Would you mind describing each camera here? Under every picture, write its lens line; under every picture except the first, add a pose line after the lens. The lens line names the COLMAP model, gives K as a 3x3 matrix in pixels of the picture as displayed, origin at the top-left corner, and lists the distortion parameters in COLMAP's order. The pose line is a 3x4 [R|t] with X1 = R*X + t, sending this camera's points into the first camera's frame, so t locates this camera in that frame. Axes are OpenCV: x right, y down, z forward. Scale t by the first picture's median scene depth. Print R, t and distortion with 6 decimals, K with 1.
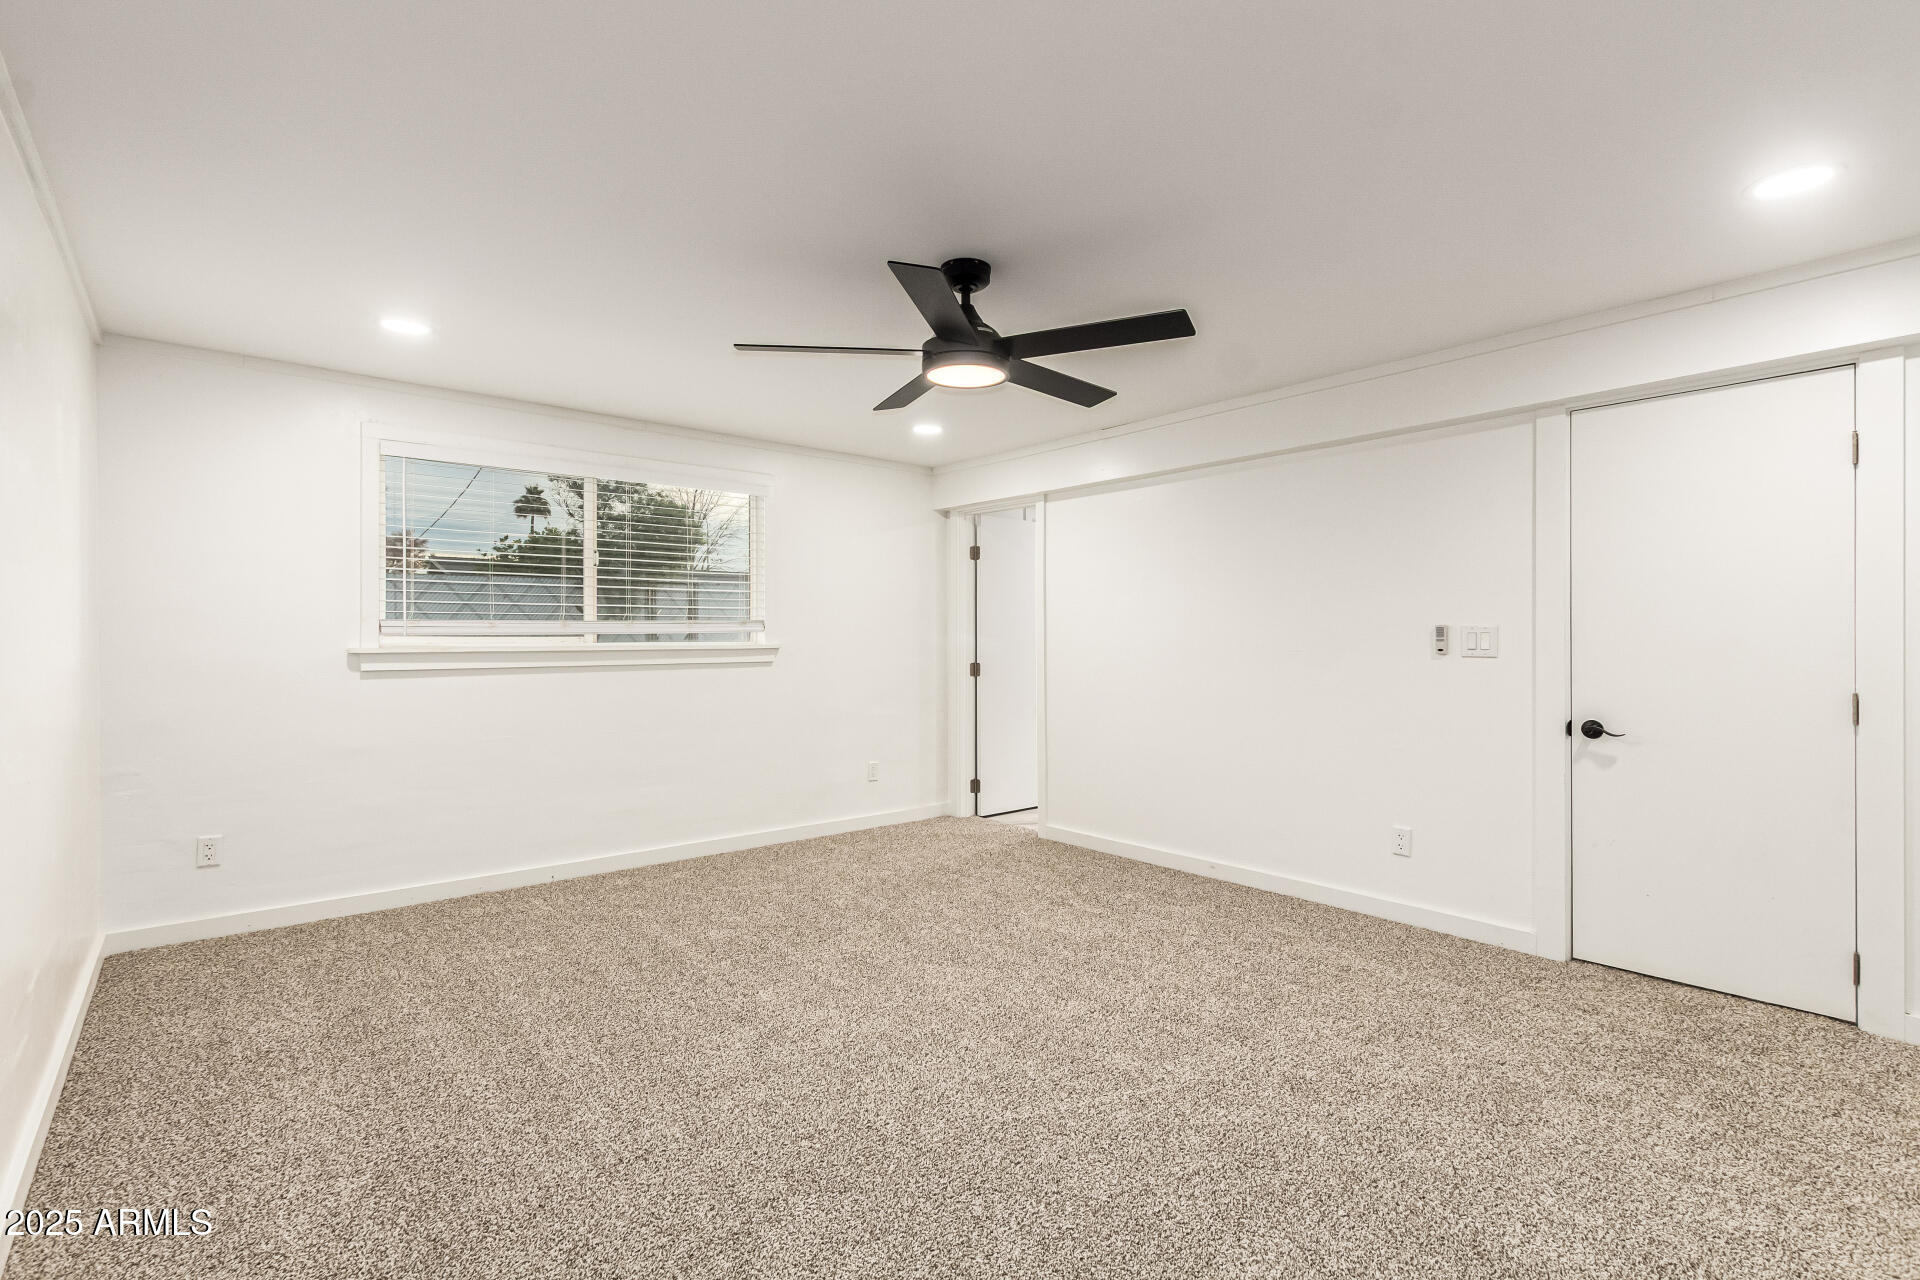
lens RADIAL K [[868.6, 0, 967.0], [0, 868.6, 639.1], [0, 0, 1]] dist [0.000010, -0.000036]
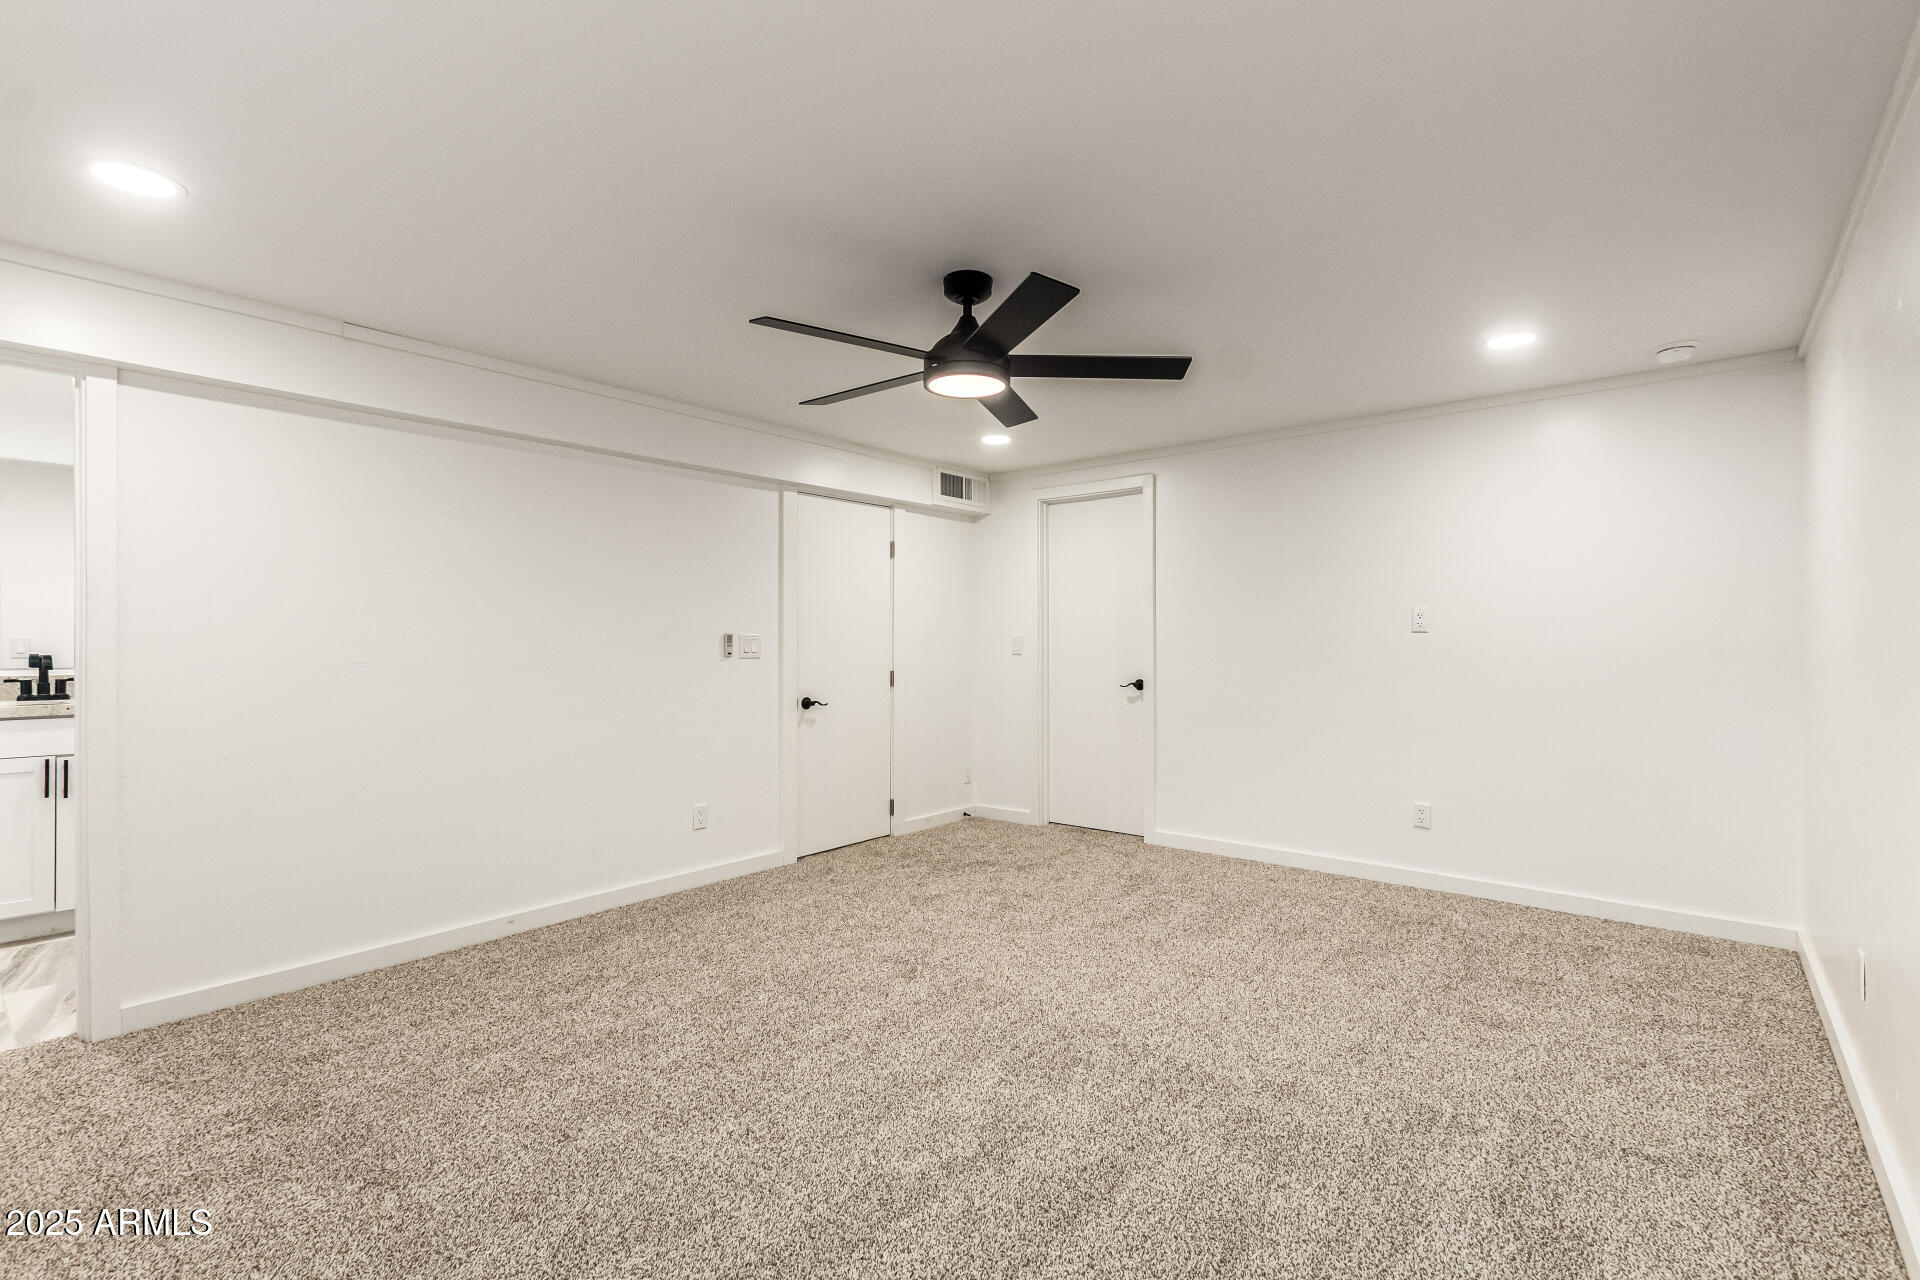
lens RADIAL K [[868.6, 0, 967.0], [0, 868.6, 639.1], [0, 0, 1]] dist [0.000010, -0.000036]
pose [[-0.171489, 0.007326, 0.985159, -1.222163], [0.007598, 0.999952, -0.006113, 0.003715], [-0.985157, 0.006437, -0.171536, 1.437838]]
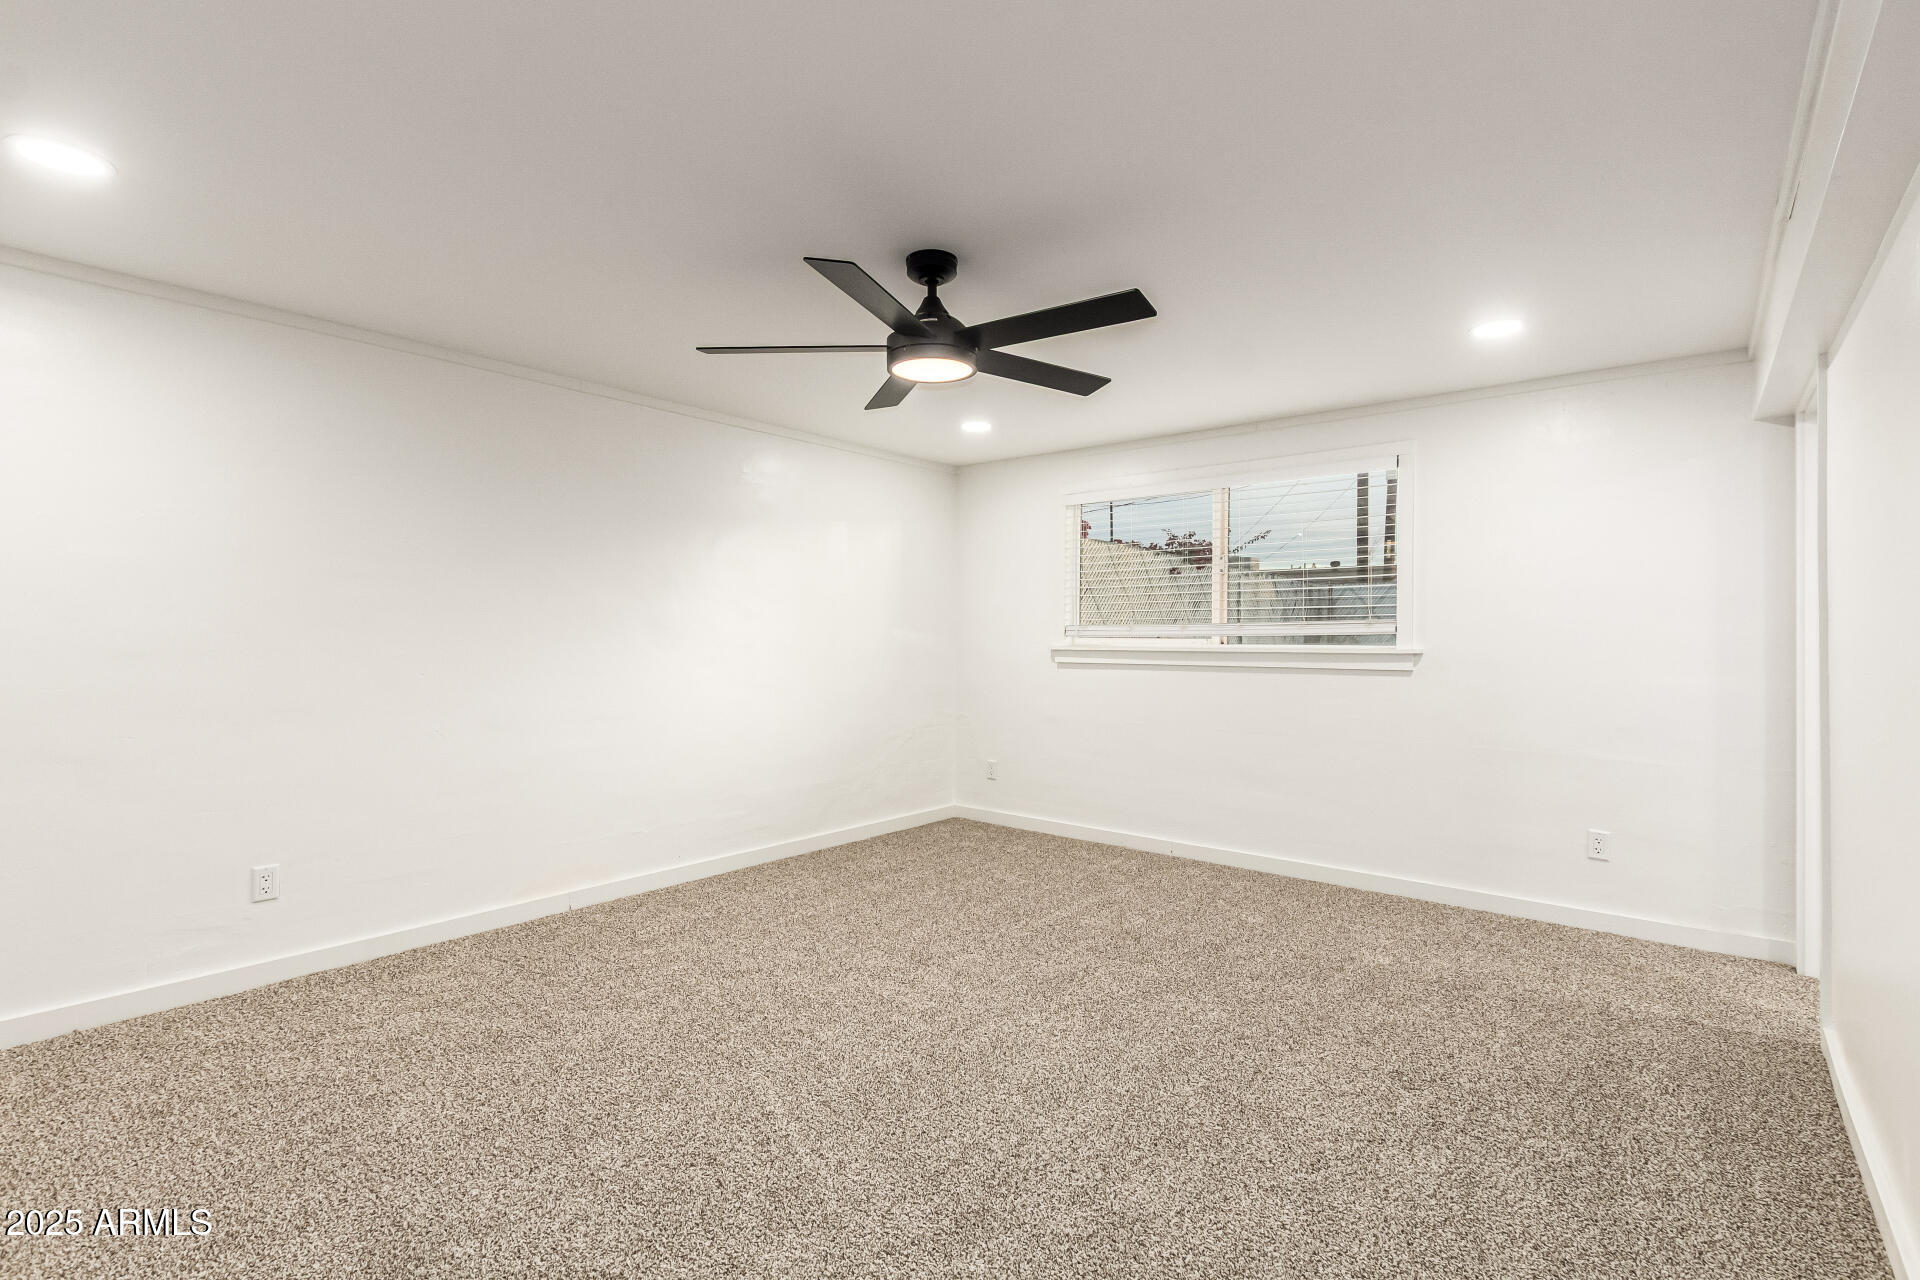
lens RADIAL K [[886.4, 0, 958.4], [0, 886.4, 630.6], [0, 0, 1]] dist [0.000341, 0.000070]
pose [[0.171262, -0.006662, -0.985203, 0.537343], [-0.007562, 0.999939, -0.008076, -0.001340], [0.985196, 0.008833, 0.171201, 0.468009]]
